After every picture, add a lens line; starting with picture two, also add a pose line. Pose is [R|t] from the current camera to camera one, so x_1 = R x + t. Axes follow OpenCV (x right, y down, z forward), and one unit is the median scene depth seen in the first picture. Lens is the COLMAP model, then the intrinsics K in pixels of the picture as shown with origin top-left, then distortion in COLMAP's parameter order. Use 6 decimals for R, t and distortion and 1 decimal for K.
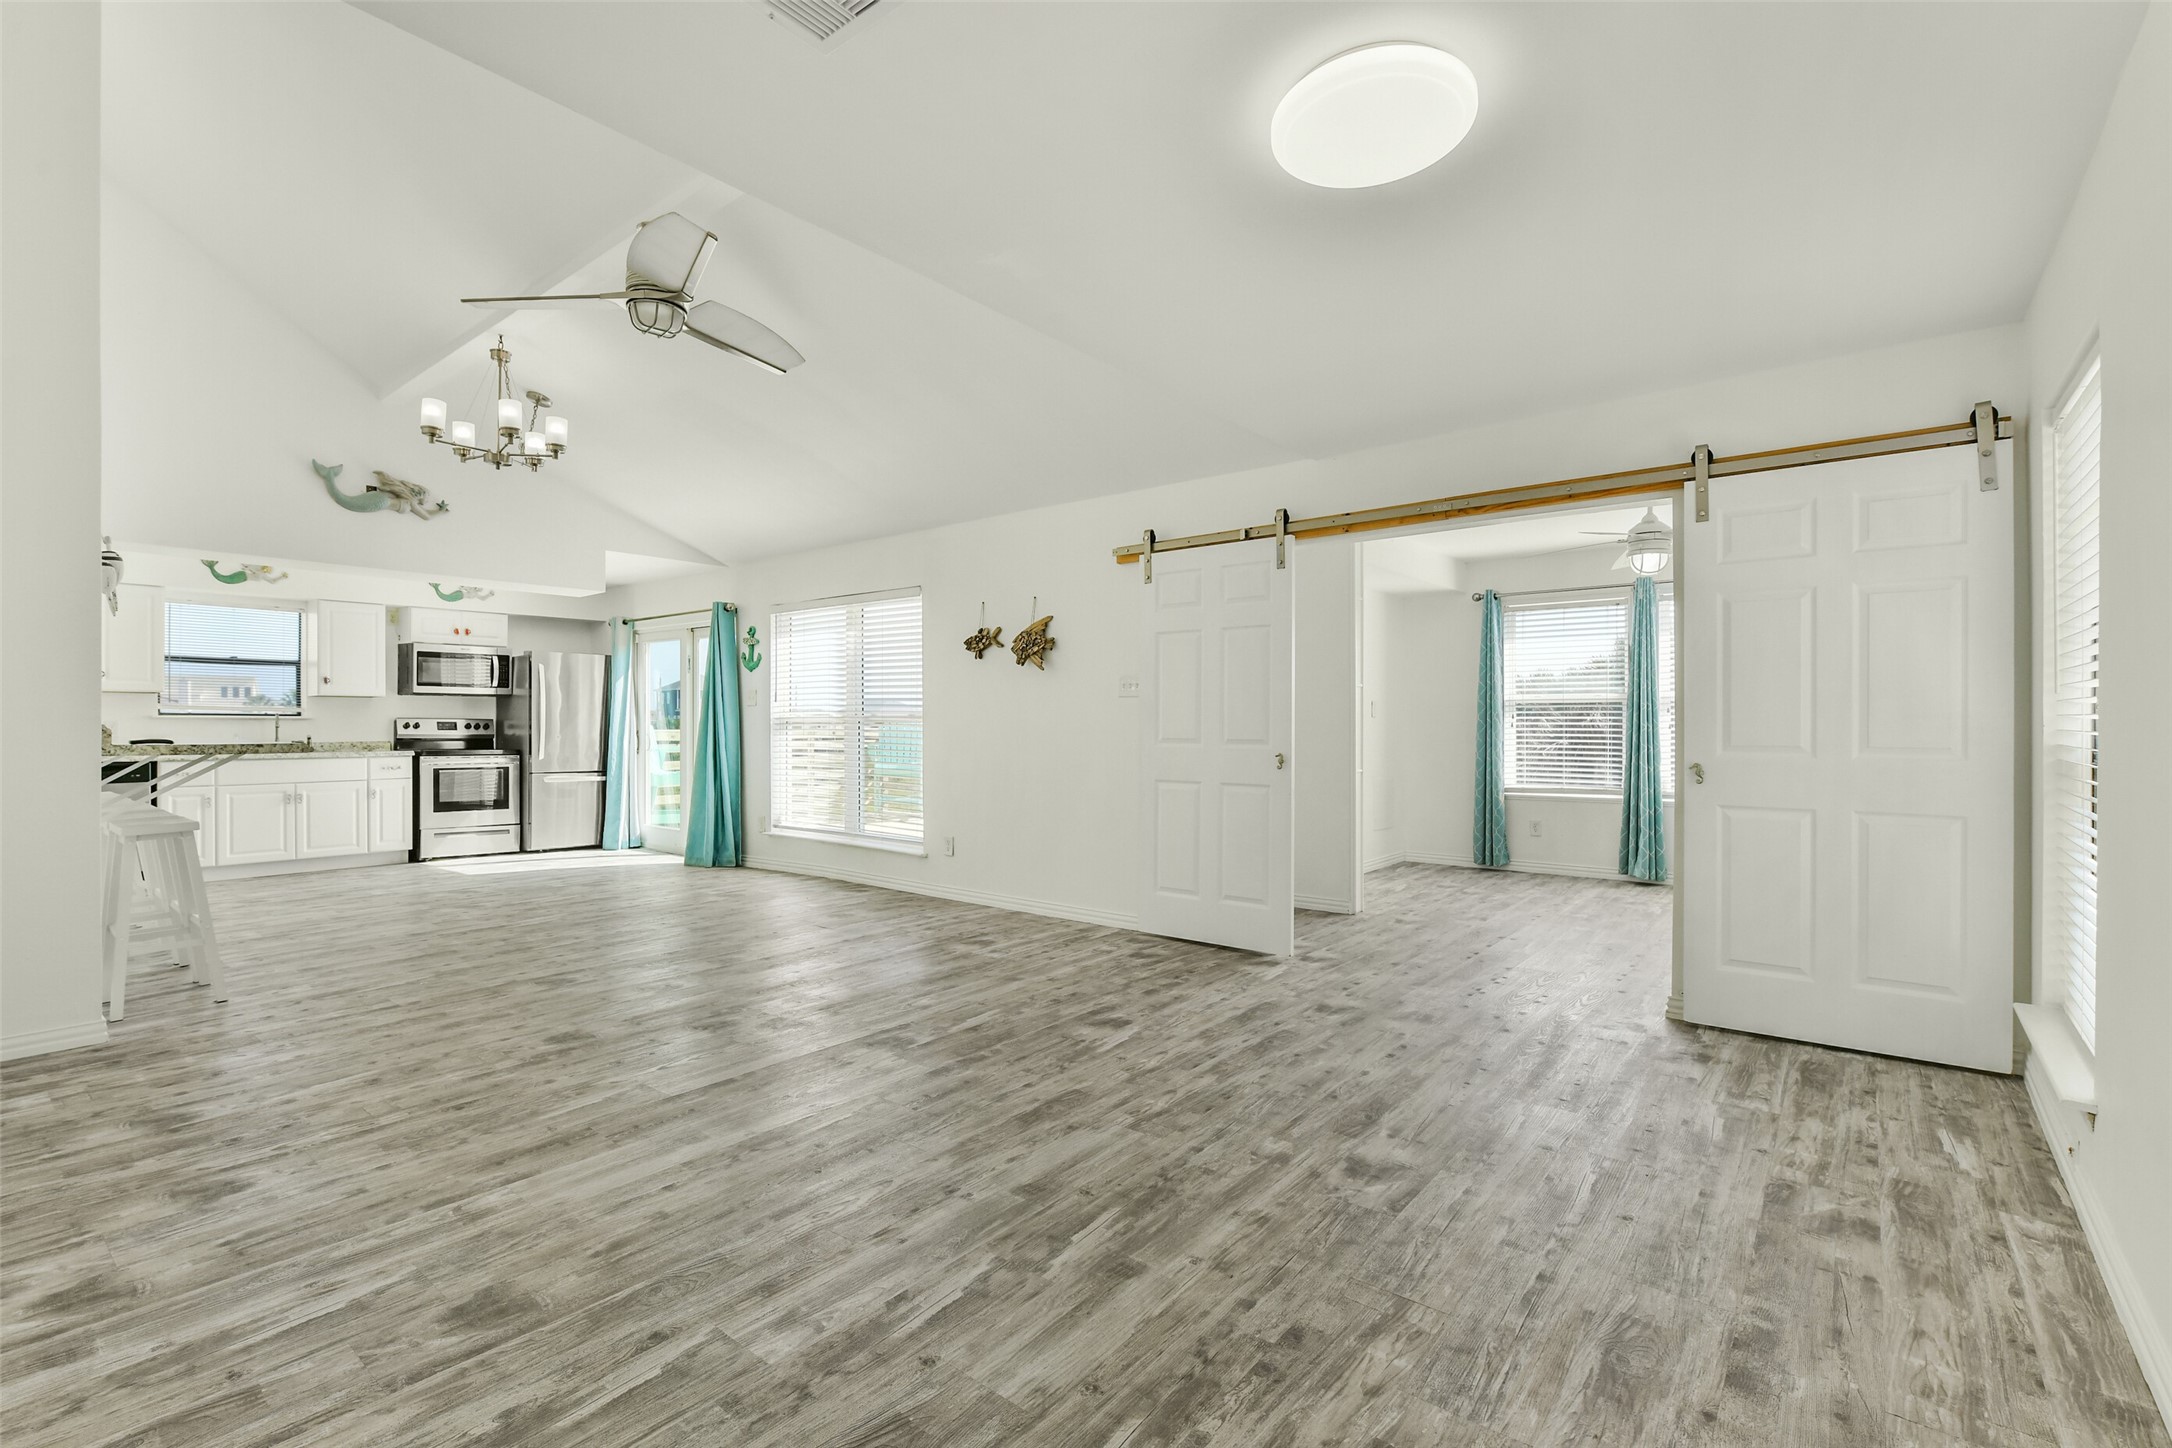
lens RADIAL K [[977.8, 0, 1084.1], [0, 977.8, 714.4], [0, 0, 1]] dist [-0.008002, -0.001429]
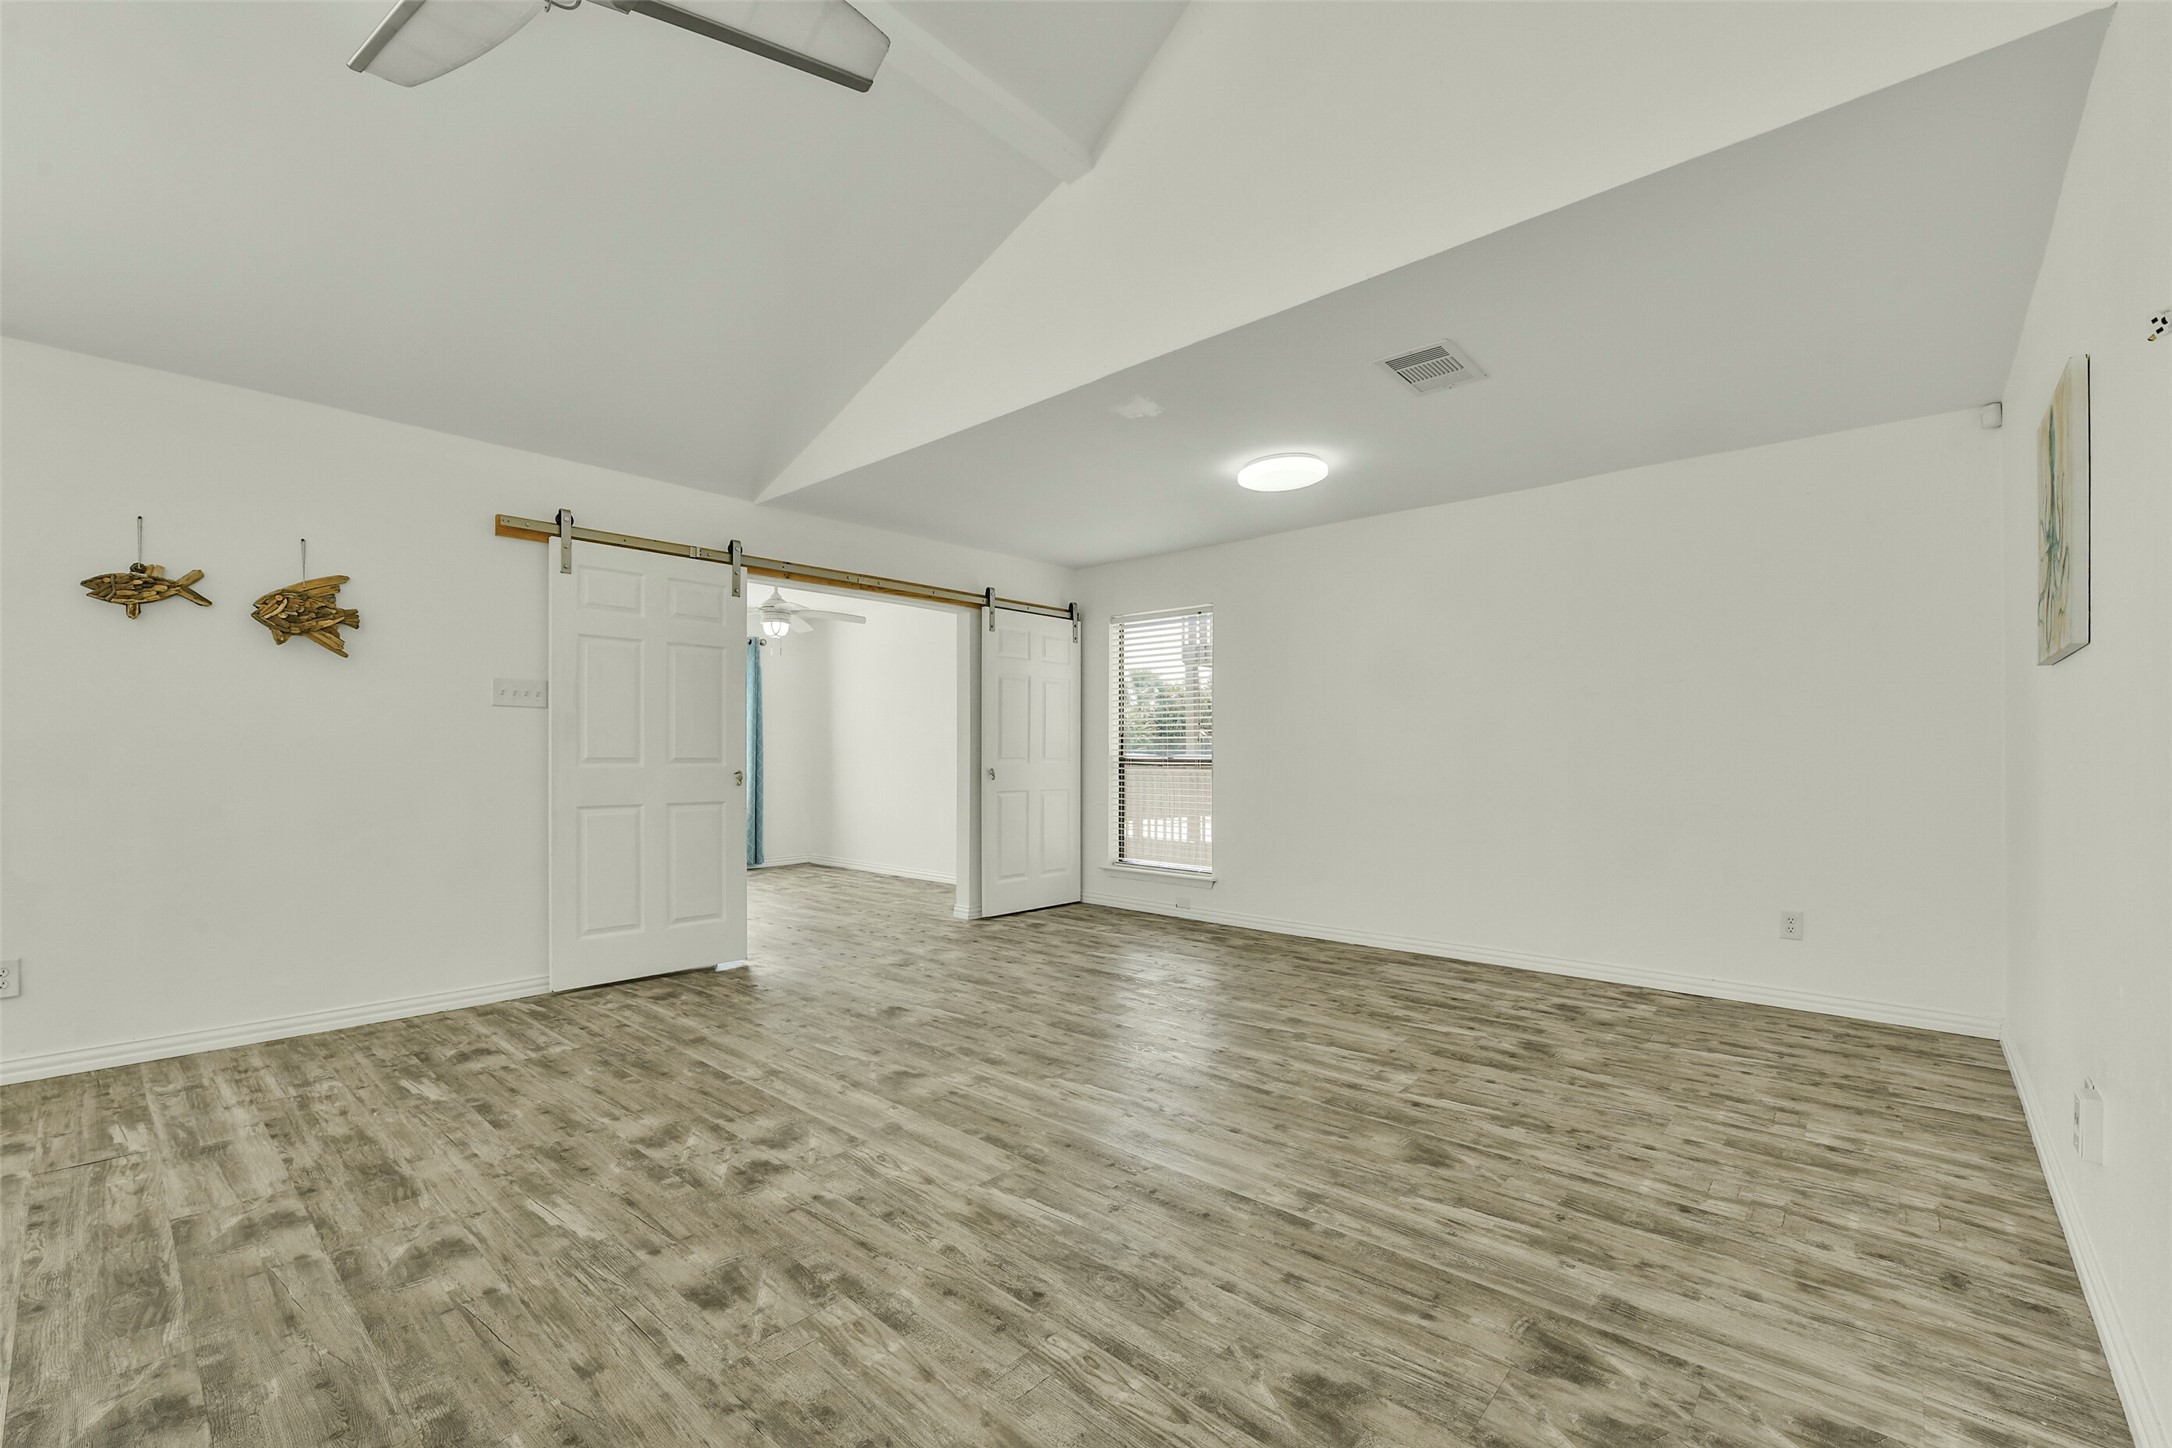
lens RADIAL K [[910.9, 0, 1097.6], [0, 910.9, 745.9], [0, 0, 1]] dist [-0.010180, -0.000882]
pose [[0.040620, 0.011030, 0.999114, -1.155683], [-0.011881, 0.999874, -0.010555, 0.027943], [-0.999104, -0.011442, 0.040745, 0.851421]]
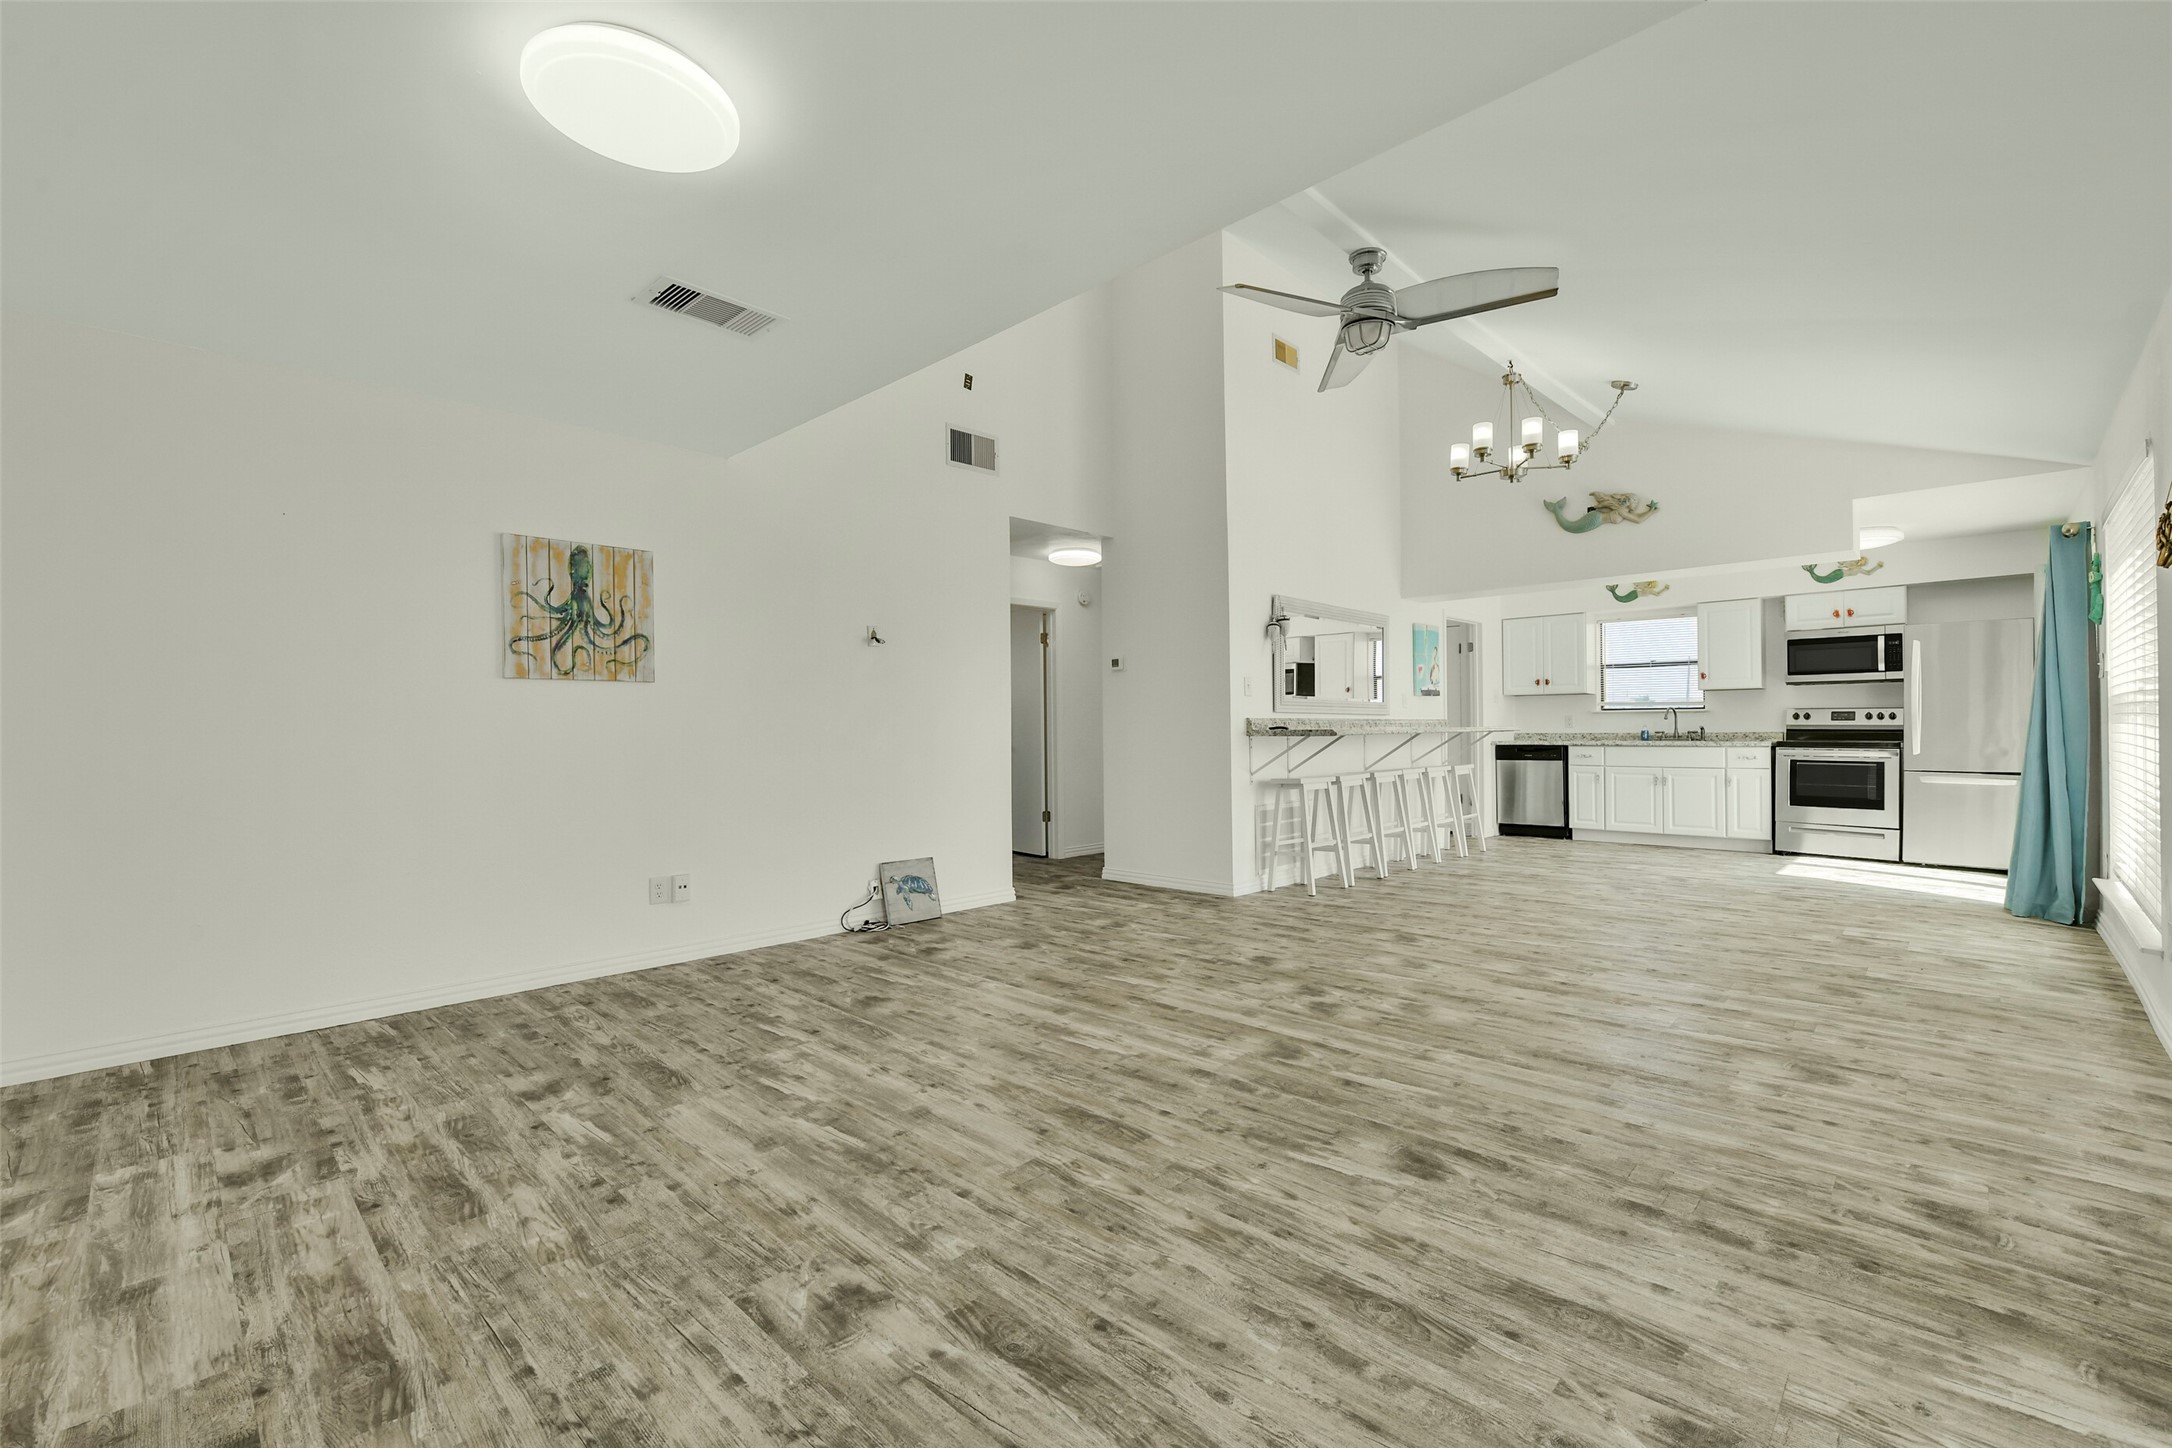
lens RADIAL K [[910.9, 0, 1087.3], [0, 910.9, 738.1], [0, 0, 1]] dist [-0.010180, -0.000882]
pose [[-0.090299, 0.011141, -0.995852, 0.746435], [0.020106, 0.999754, 0.009361, 0.028484], [0.995712, -0.019177, -0.090501, 0.980101]]
